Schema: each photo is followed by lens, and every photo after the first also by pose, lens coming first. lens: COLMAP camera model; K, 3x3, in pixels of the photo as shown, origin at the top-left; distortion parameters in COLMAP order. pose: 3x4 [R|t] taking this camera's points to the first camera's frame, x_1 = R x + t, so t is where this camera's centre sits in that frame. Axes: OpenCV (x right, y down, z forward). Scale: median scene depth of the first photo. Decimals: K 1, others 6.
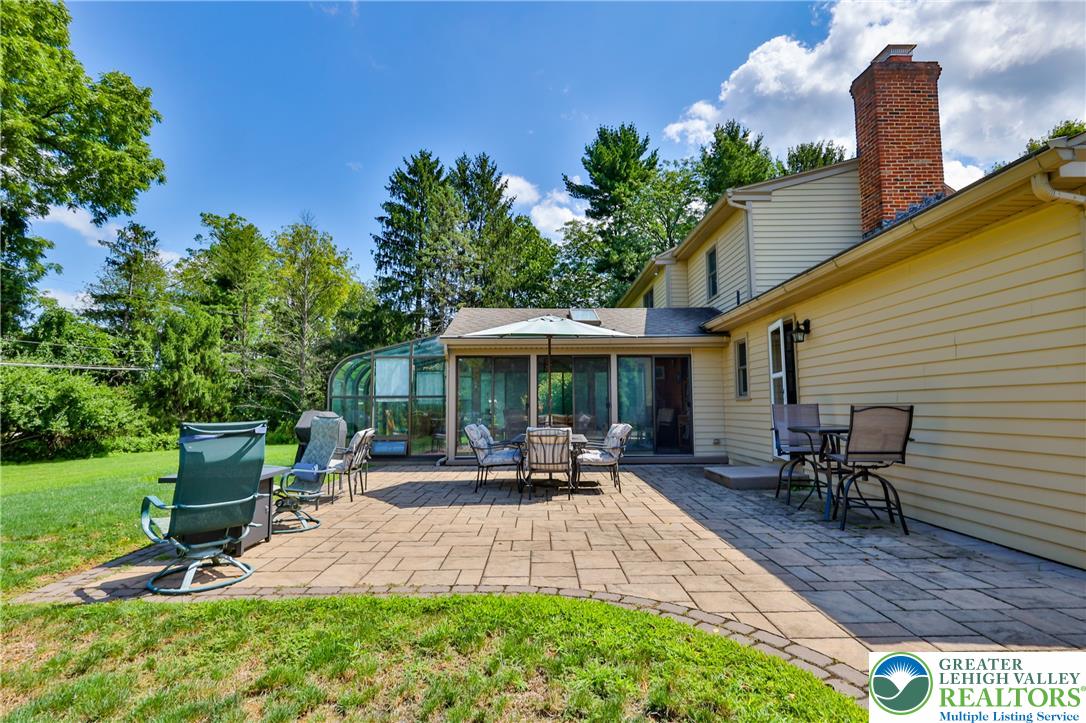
lens RADIAL K [[530.2, 0, 541.5], [0, 530.2, 362.3], [0, 0, 1]] dist [0.000557, -0.000408]
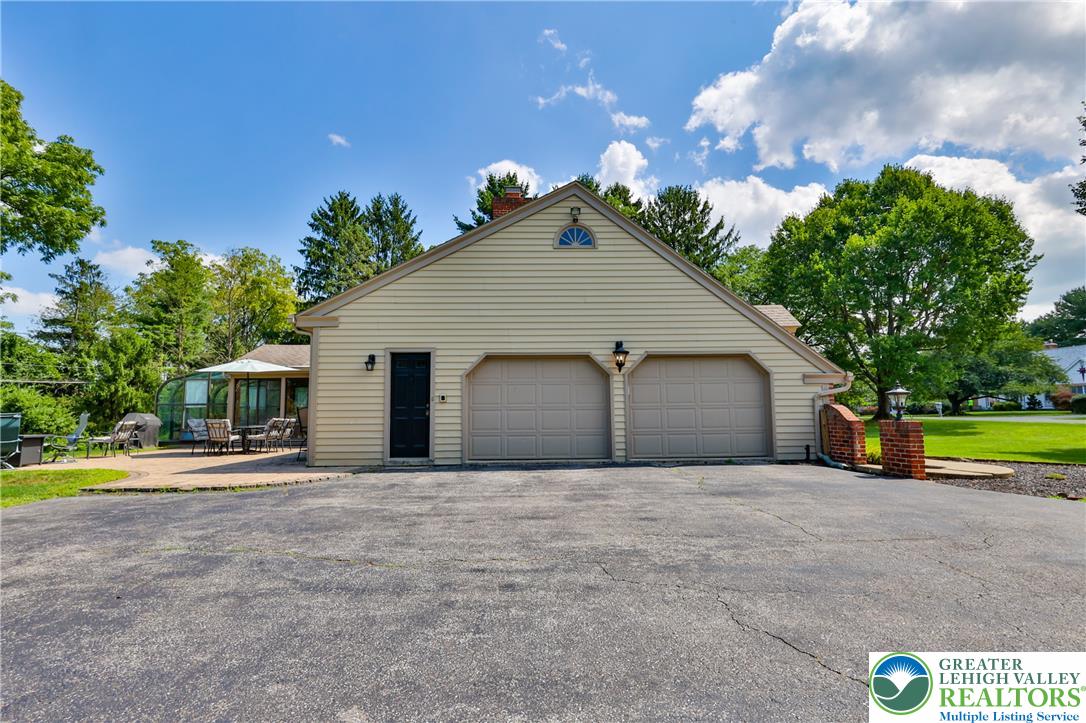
lens RADIAL K [[530.2, 0, 541.5], [0, 530.2, 362.3], [0, 0, 1]] dist [0.000557, -0.000408]
pose [[0.999765, -0.002262, 0.021538, 0.240278], [0.002575, 0.999891, -0.014516, -0.011897], [-0.021503, 0.014568, 0.999663, -0.206068]]
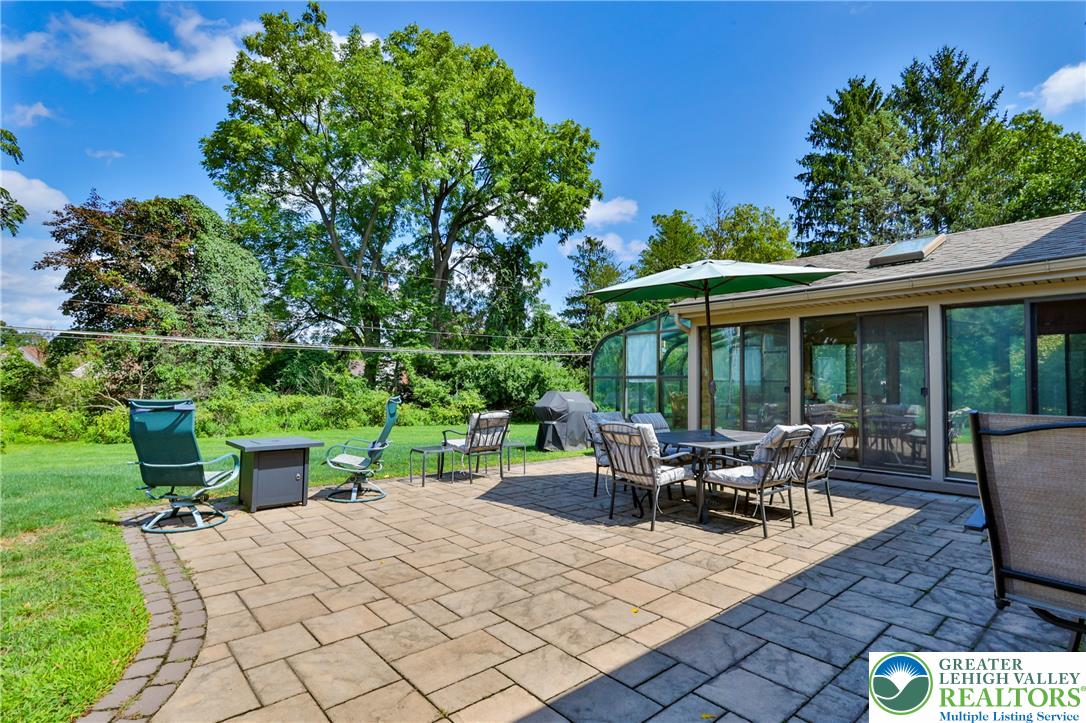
lens RADIAL K [[530.2, 0, 541.5], [0, 530.2, 362.3], [0, 0, 1]] dist [0.000557, -0.000408]
pose [[0.654413, -0.020106, -0.755870, 0.095926], [0.048899, 0.998679, 0.015771, 0.005720], [0.754555, -0.047282, 0.654531, 0.093573]]
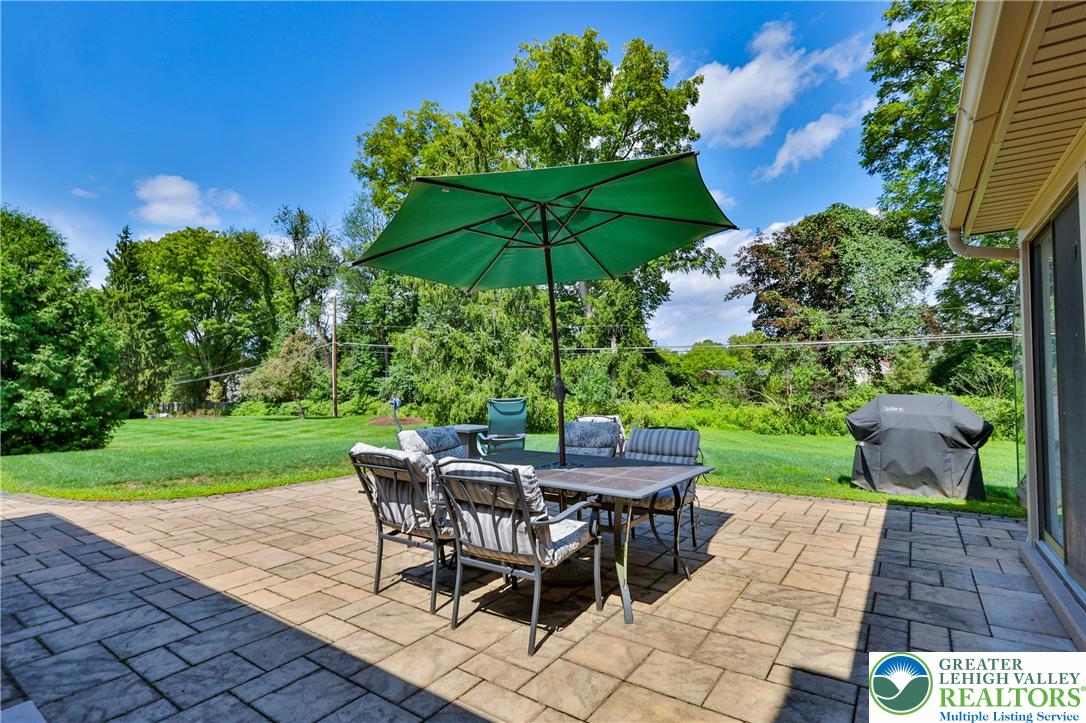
lens RADIAL K [[530.2, 0, 541.5], [0, 530.2, 362.3], [0, 0, 1]] dist [0.000557, -0.000408]
pose [[-0.579406, -0.021468, -0.814756, 0.095411], [0.078540, 0.993530, -0.082032, 0.022194], [0.811246, -0.111521, -0.573972, 0.310348]]
